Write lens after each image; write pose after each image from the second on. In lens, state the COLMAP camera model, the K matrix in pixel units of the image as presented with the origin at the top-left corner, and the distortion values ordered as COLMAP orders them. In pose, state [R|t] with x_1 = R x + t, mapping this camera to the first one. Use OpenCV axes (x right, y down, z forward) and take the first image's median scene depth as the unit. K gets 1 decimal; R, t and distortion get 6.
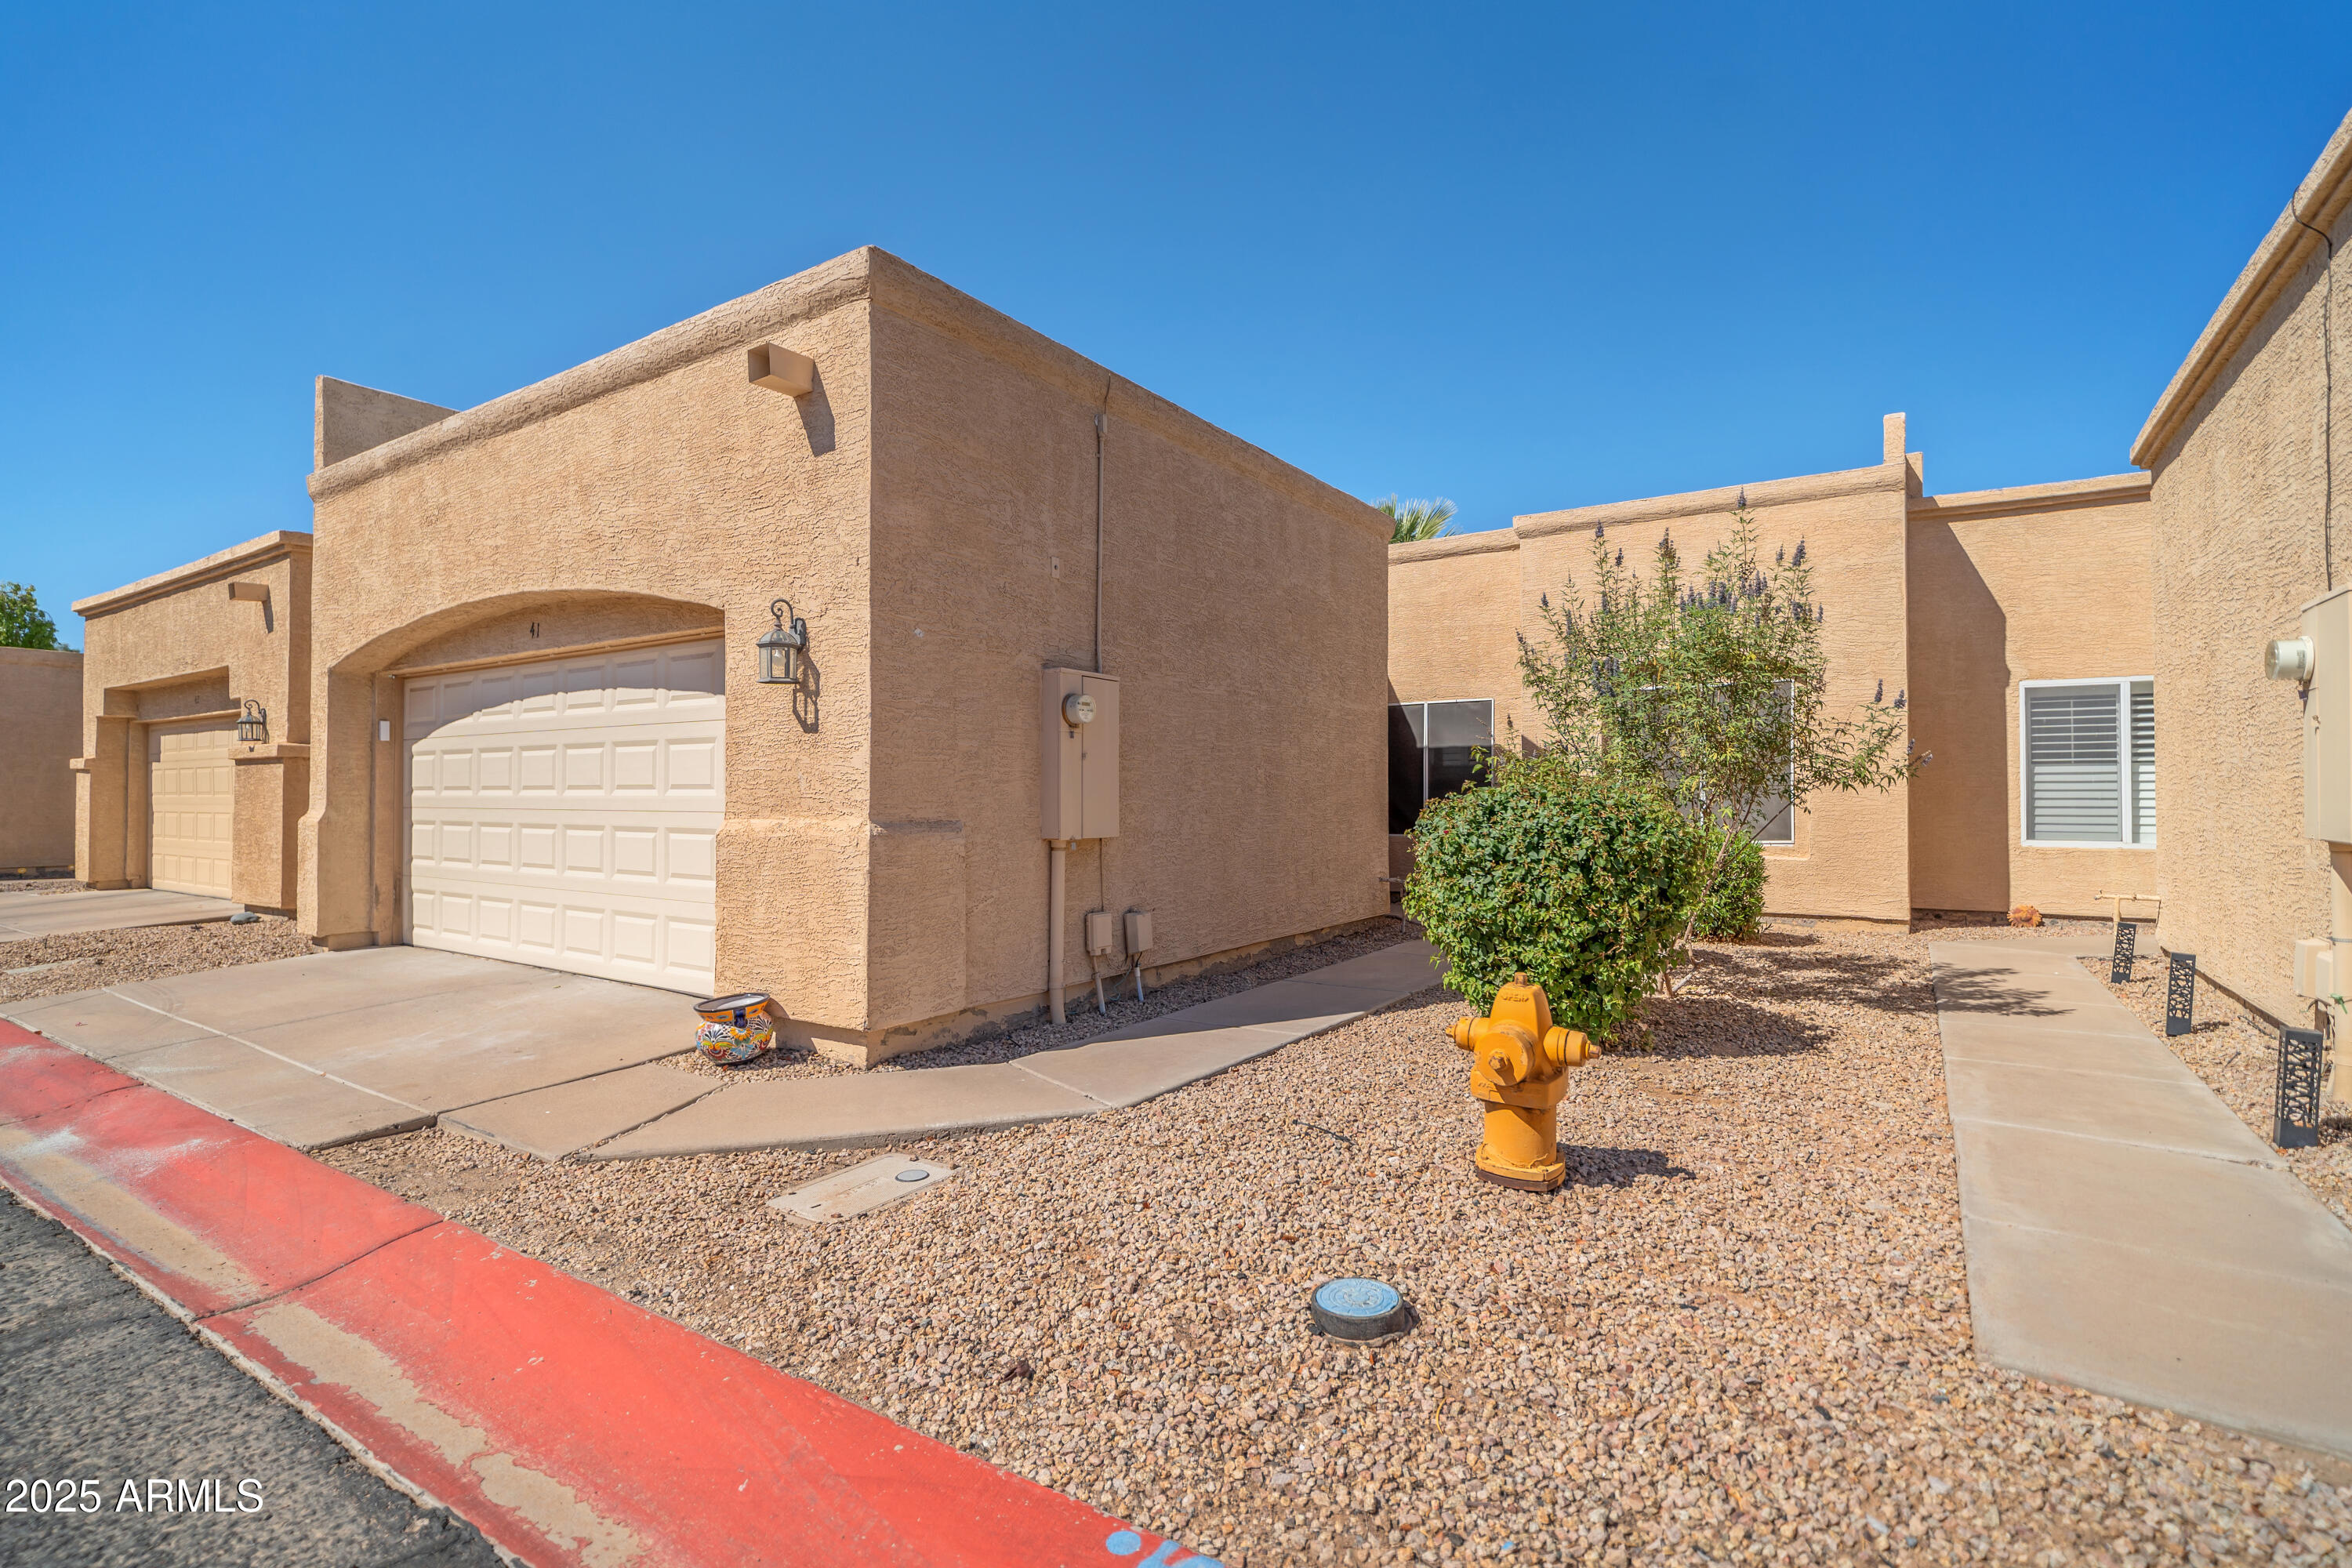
lens RADIAL K [[1117.6, 0, 1178.2], [0, 1117.6, 787.5], [0, 0, 1]] dist [-0.012093, 0.003324]
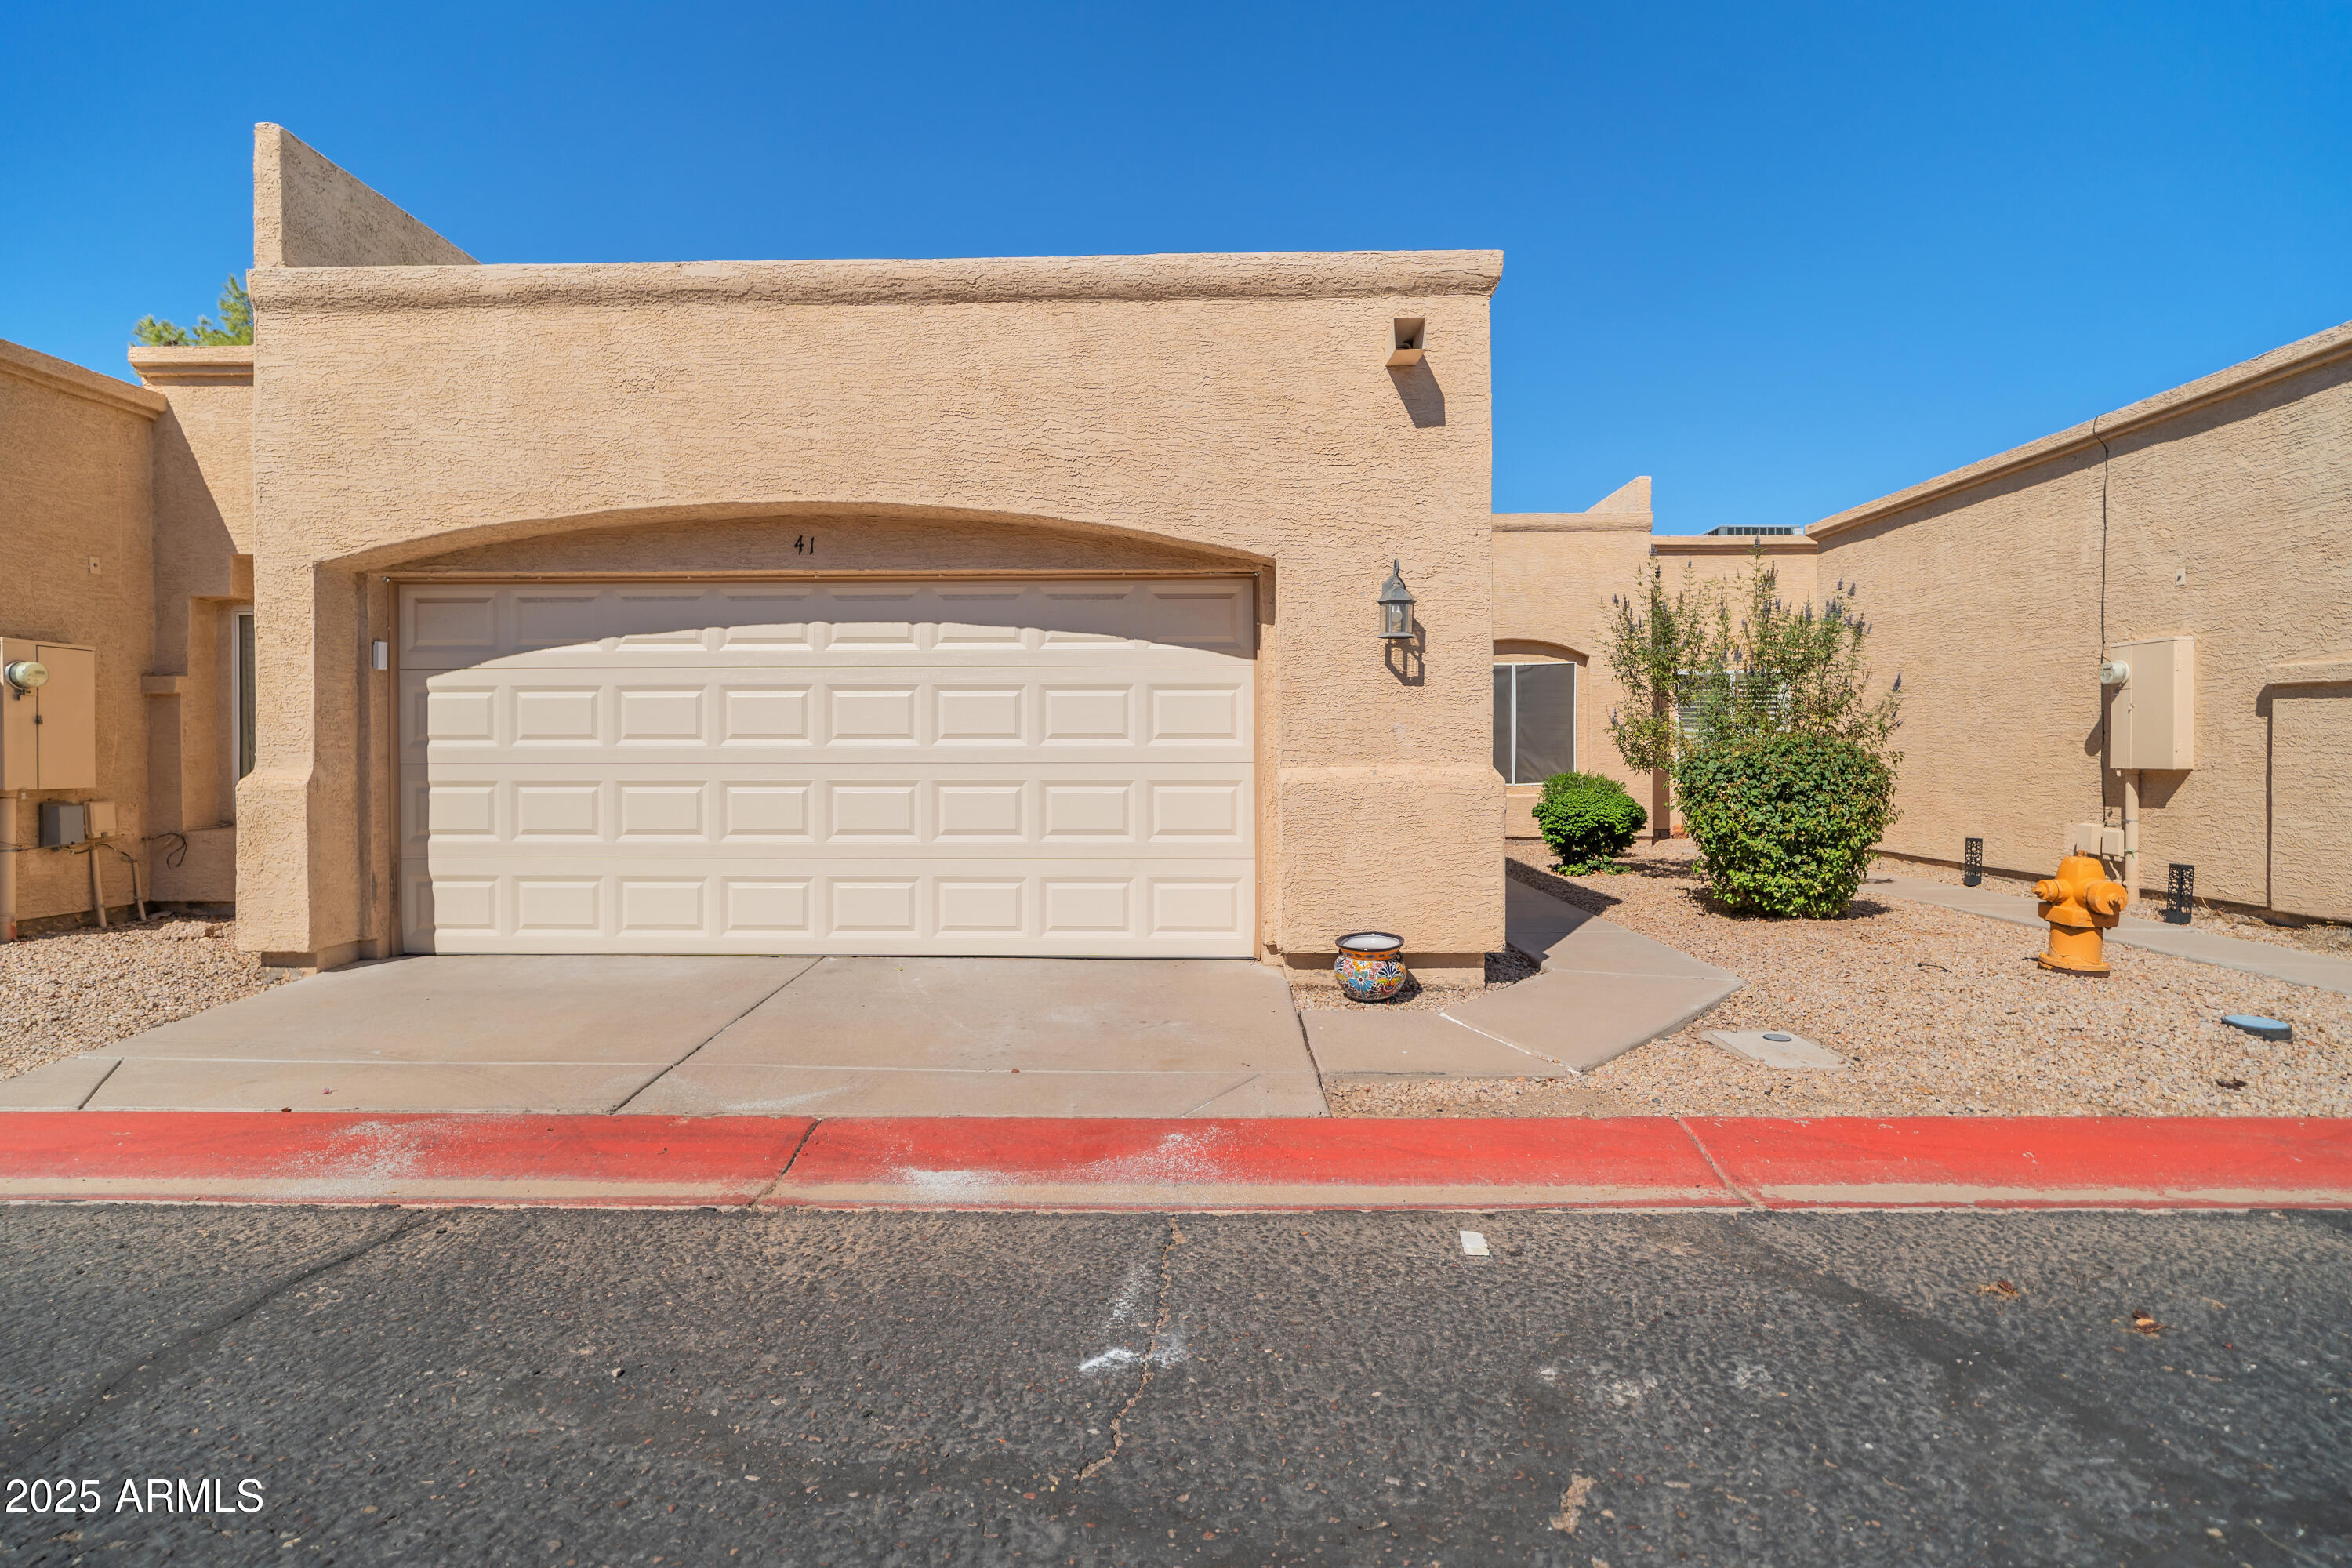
lens RADIAL K [[1117.6, 0, 1183.5], [0, 1117.6, 769.5], [0, 0, 1]] dist [-0.012093, 0.003324]
pose [[0.845616, -0.006952, 0.533746, -0.973747], [-0.002298, 0.999859, 0.016663, 0.012570], [-0.533786, -0.015317, 0.845481, 0.187103]]
